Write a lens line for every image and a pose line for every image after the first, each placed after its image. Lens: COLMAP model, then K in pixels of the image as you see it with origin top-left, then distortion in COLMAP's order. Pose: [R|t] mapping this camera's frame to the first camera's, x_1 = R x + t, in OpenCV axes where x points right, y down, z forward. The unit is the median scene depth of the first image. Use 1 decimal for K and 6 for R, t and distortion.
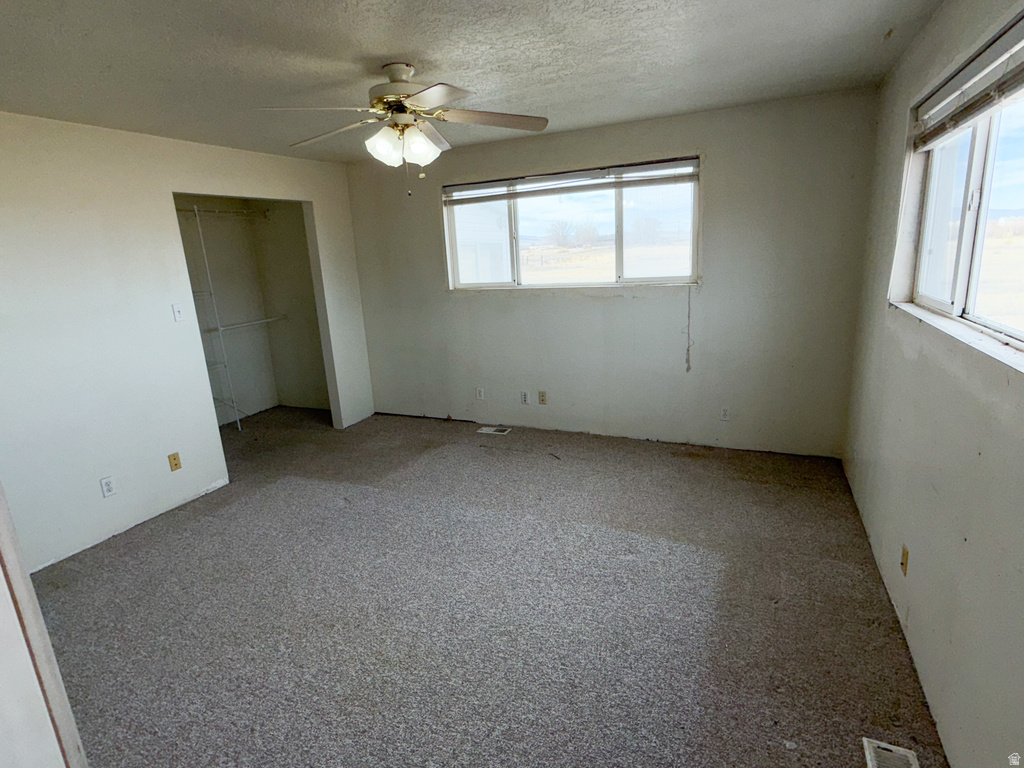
lens RADIAL K [[533.6, 0, 509.3], [0, 533.6, 388.2], [0, 0, 1]] dist [-0.015260, -0.000444]
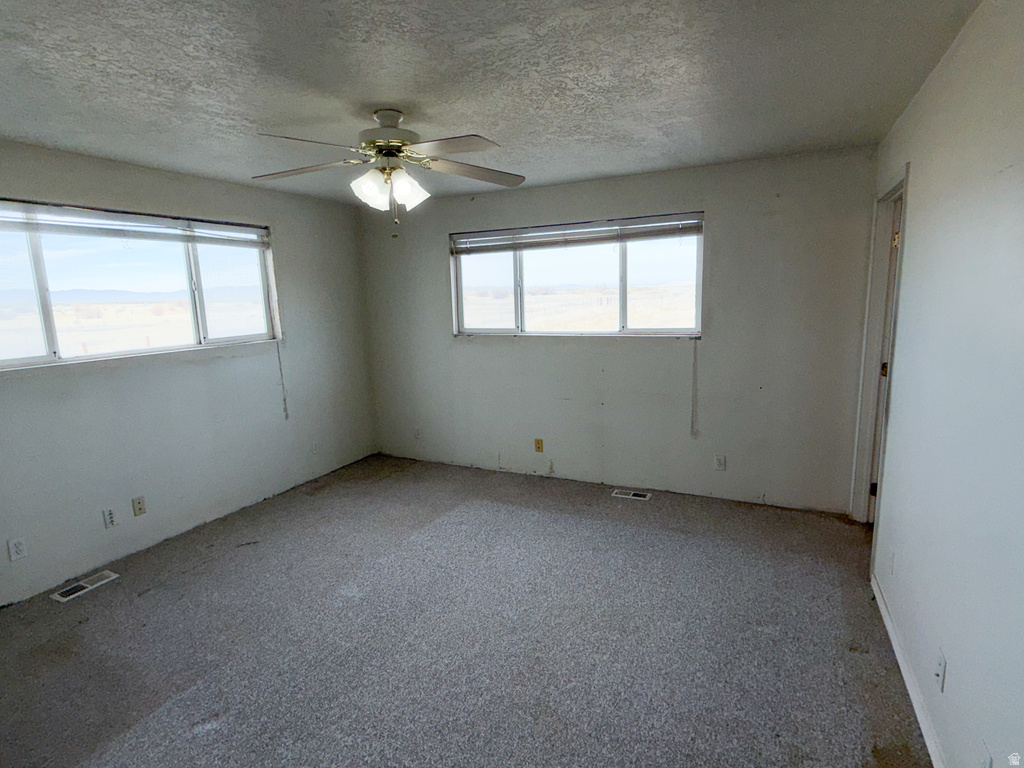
lens RADIAL K [[533.6, 0, 509.3], [0, 533.6, 388.2], [0, 0, 1]] dist [-0.015260, -0.000444]
pose [[0.025160, -0.128693, 0.991365, -1.091447], [0.272051, 0.955133, 0.117085, -0.145910], [-0.961954, 0.266756, 0.059042, 0.743287]]
